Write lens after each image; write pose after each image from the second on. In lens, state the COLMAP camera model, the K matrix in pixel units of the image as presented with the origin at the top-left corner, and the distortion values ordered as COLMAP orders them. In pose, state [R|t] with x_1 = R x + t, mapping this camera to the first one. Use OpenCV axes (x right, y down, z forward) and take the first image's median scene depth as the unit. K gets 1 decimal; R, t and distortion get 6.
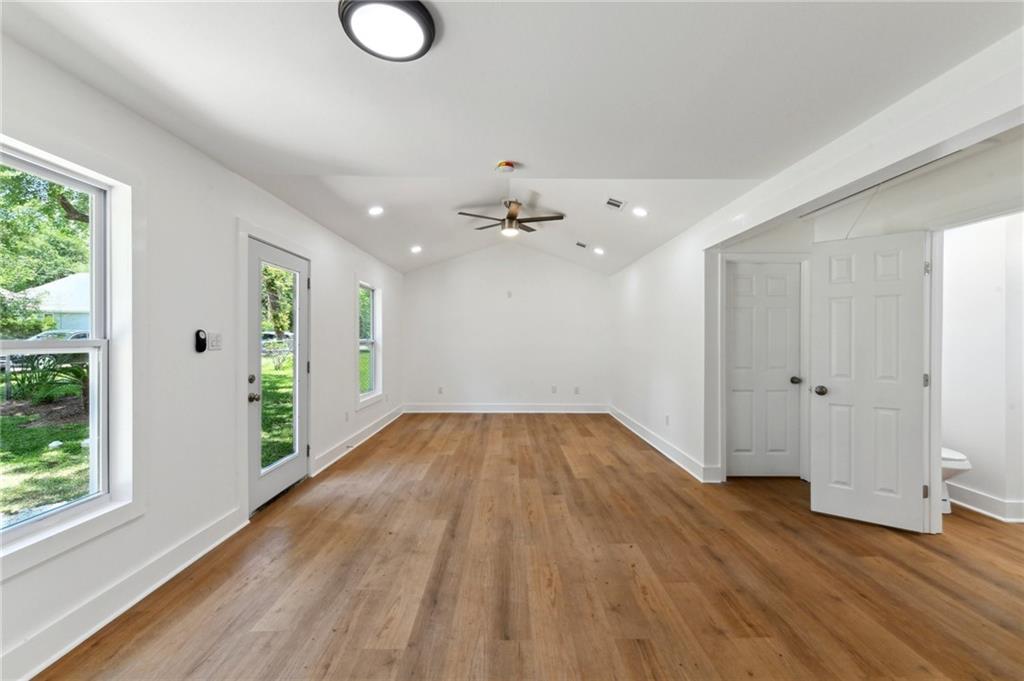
lens RADIAL K [[414.6, 0, 512.0], [0, 414.6, 340.5], [0, 0, 1]] dist [-0.001250, -0.000216]
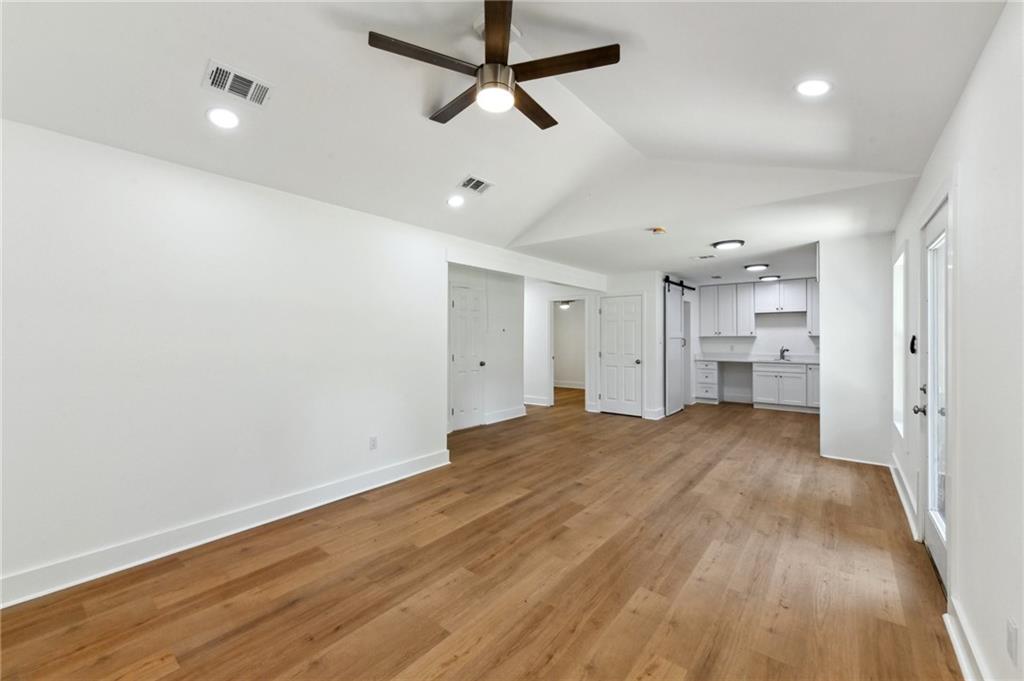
lens RADIAL K [[414.6, 0, 512.0], [0, 414.6, 340.5], [0, 0, 1]] dist [-0.001250, -0.000216]
pose [[-0.777488, -0.011961, 0.628784, -0.446639], [-0.002268, 0.999866, 0.016215, -0.020288], [-0.628894, 0.011181, -0.777411, 2.011137]]
